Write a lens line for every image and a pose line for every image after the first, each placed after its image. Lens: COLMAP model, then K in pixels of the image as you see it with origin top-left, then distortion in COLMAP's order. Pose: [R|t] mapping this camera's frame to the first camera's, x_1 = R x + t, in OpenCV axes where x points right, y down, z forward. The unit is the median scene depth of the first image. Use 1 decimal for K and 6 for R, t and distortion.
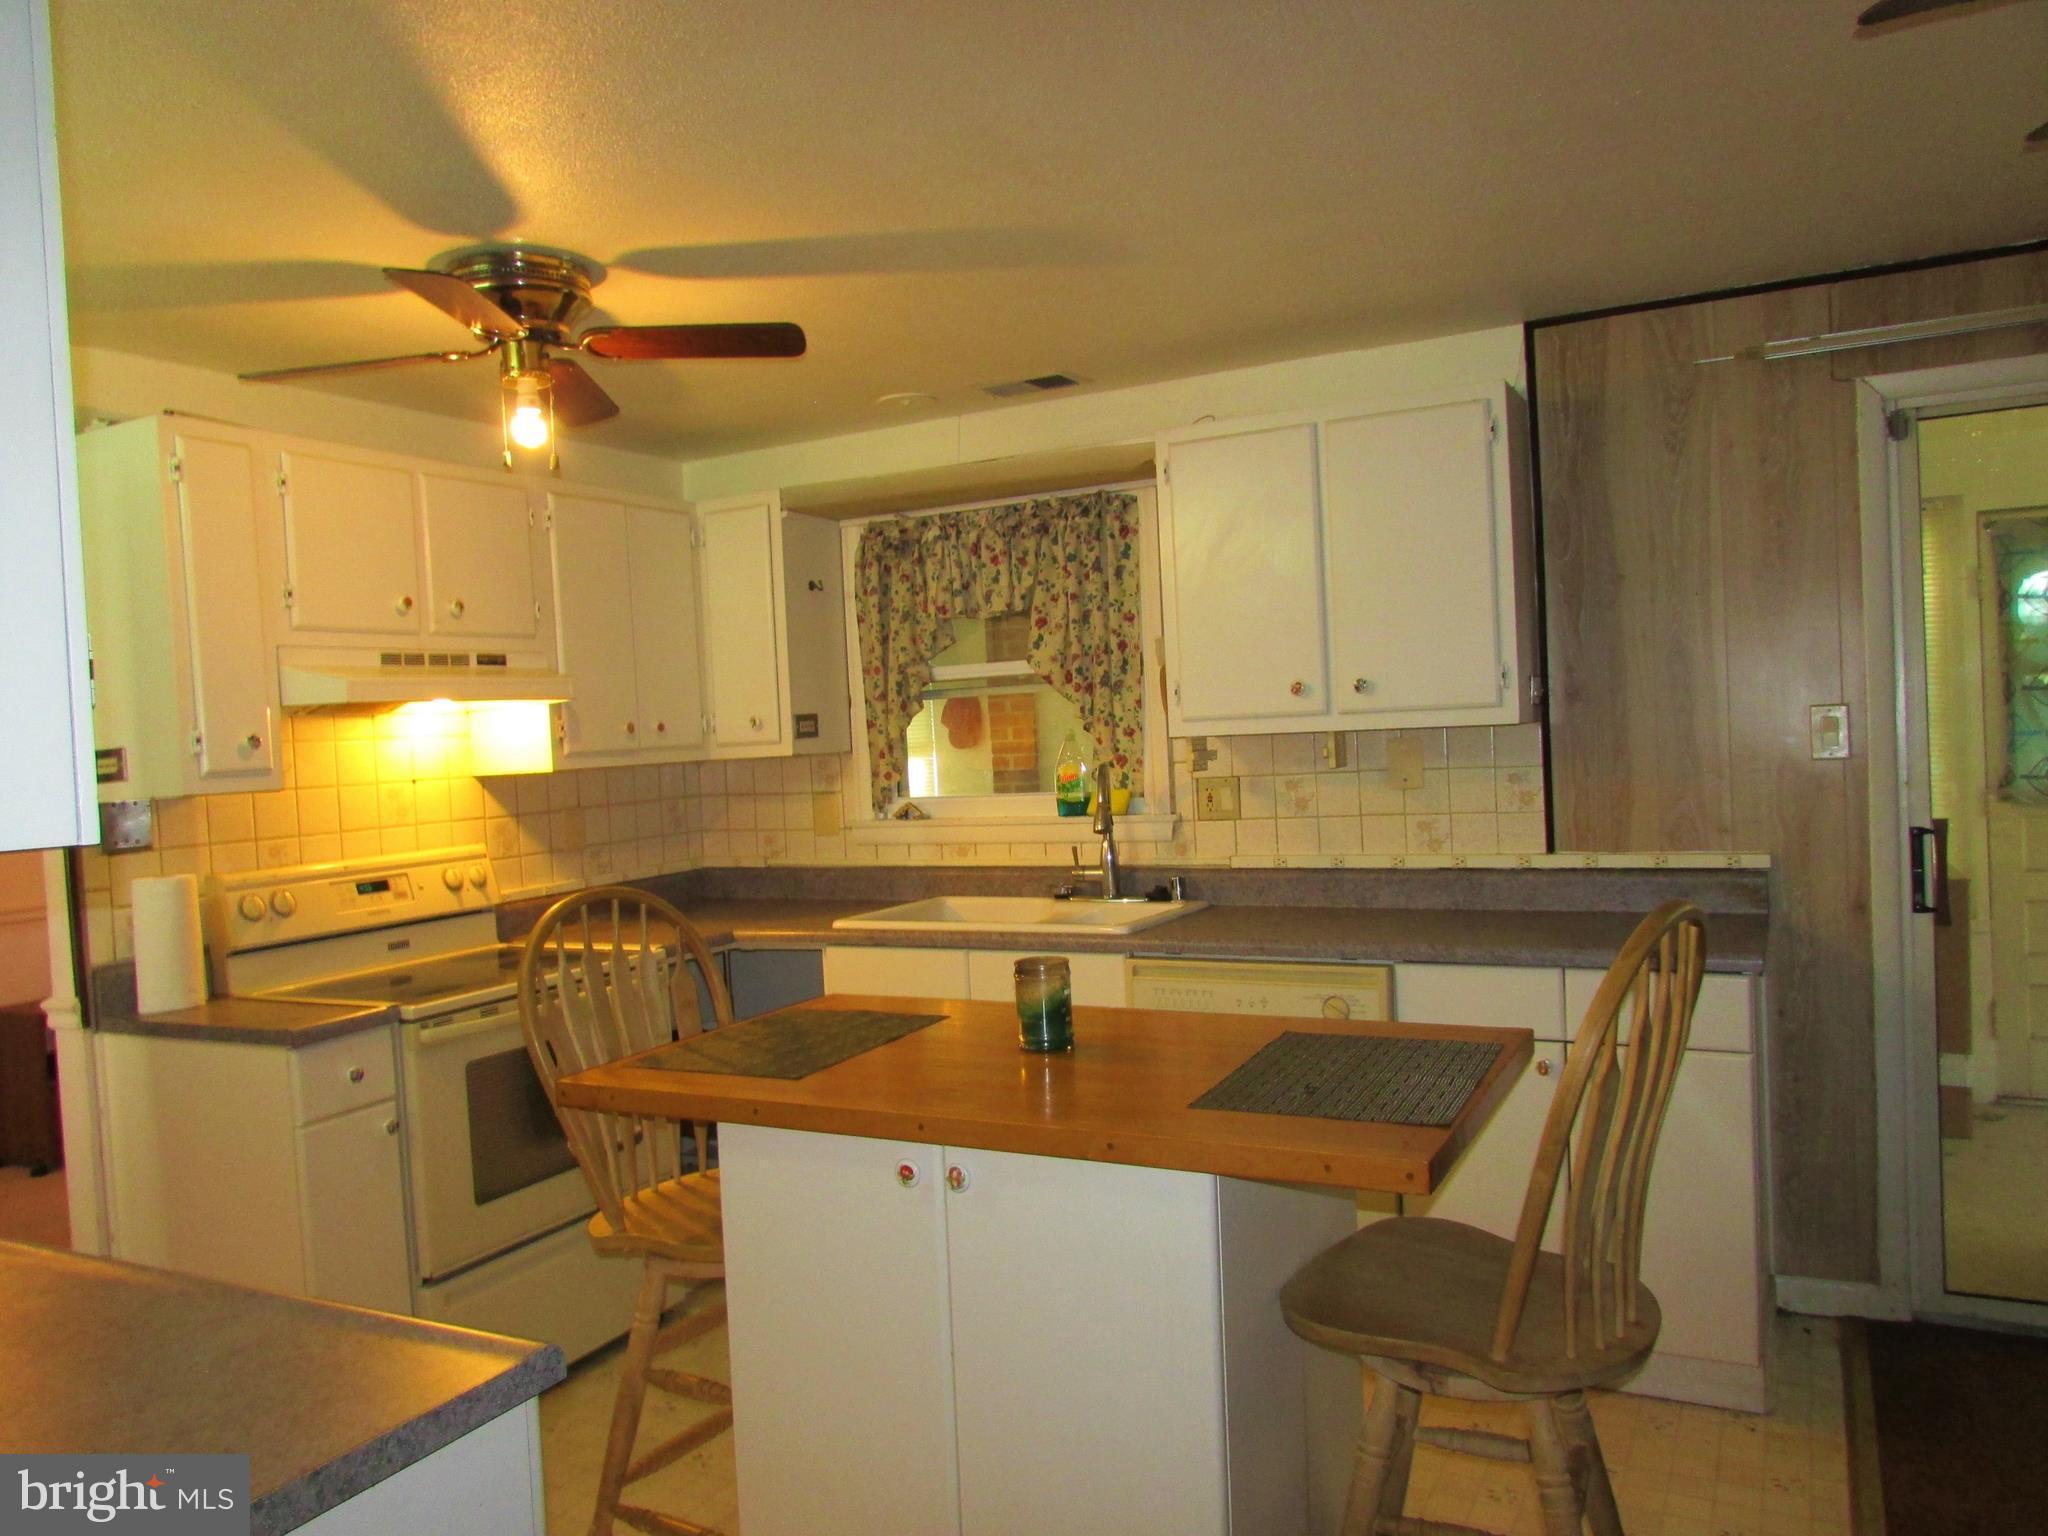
lens RADIAL K [[1492.5, 0, 1034.8], [0, 1492.5, 775.2], [0, 0, 1]] dist [0.003602, 0.000936]
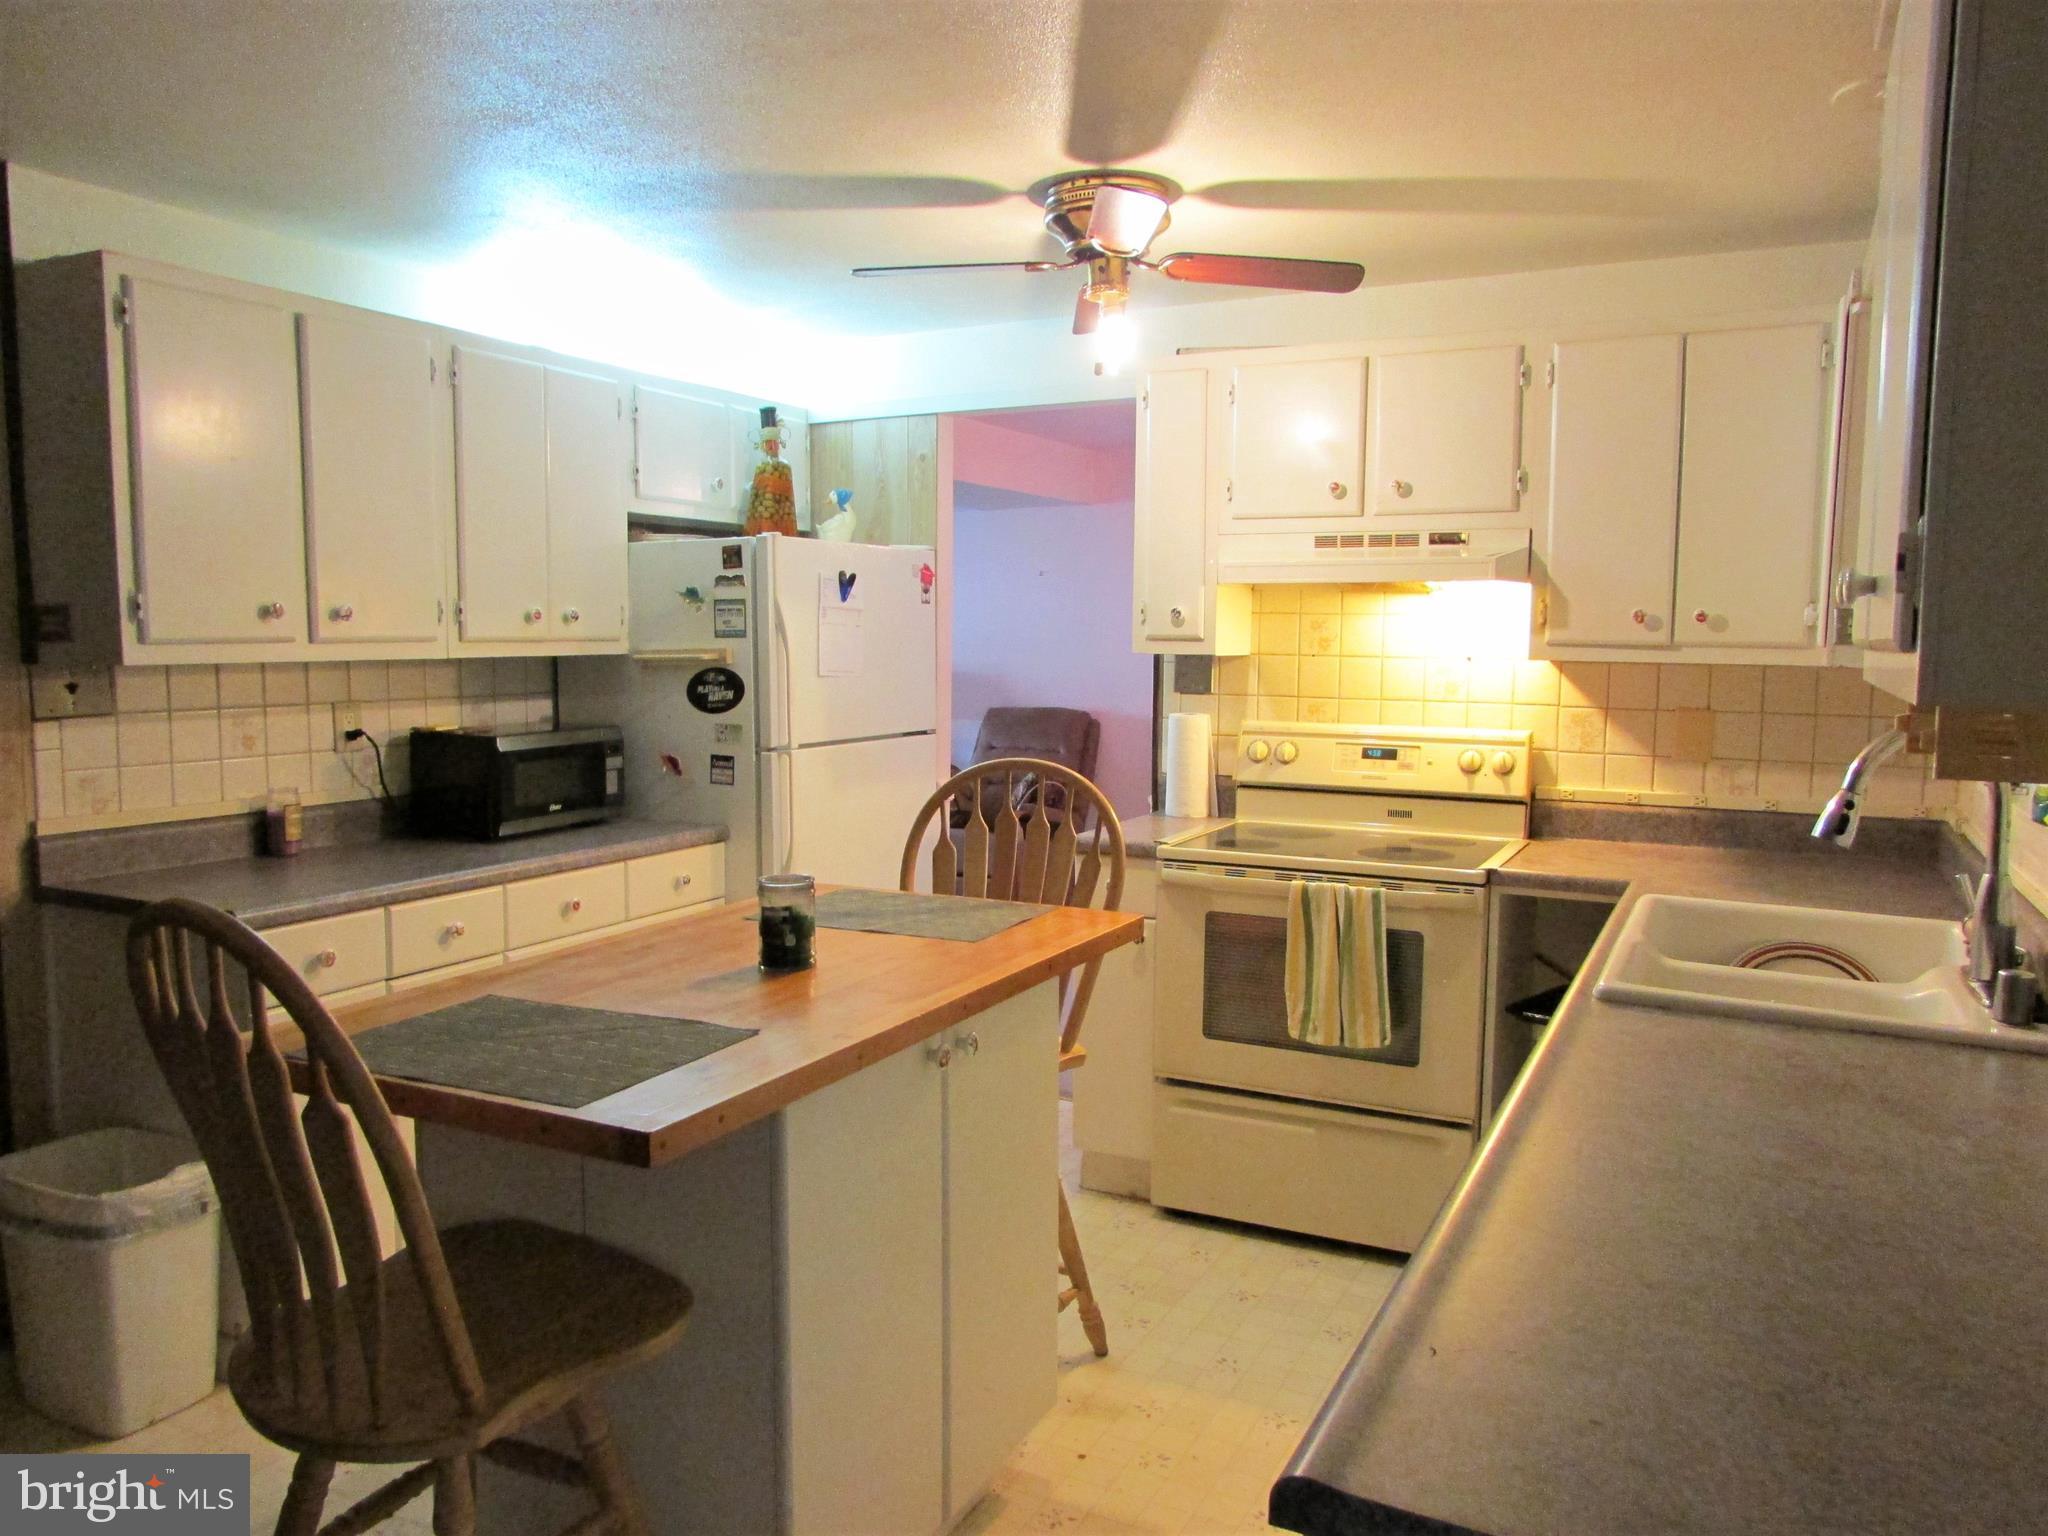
lens RADIAL K [[1492.5, 0, 1034.8], [0, 1492.5, 775.2], [0, 0, 1]] dist [0.003602, 0.000936]
pose [[0.024518, 0.152932, -0.987933, 0.608371], [-0.046425, 0.987338, 0.151687, -0.060699], [0.998621, 0.042146, 0.031307, 0.716799]]
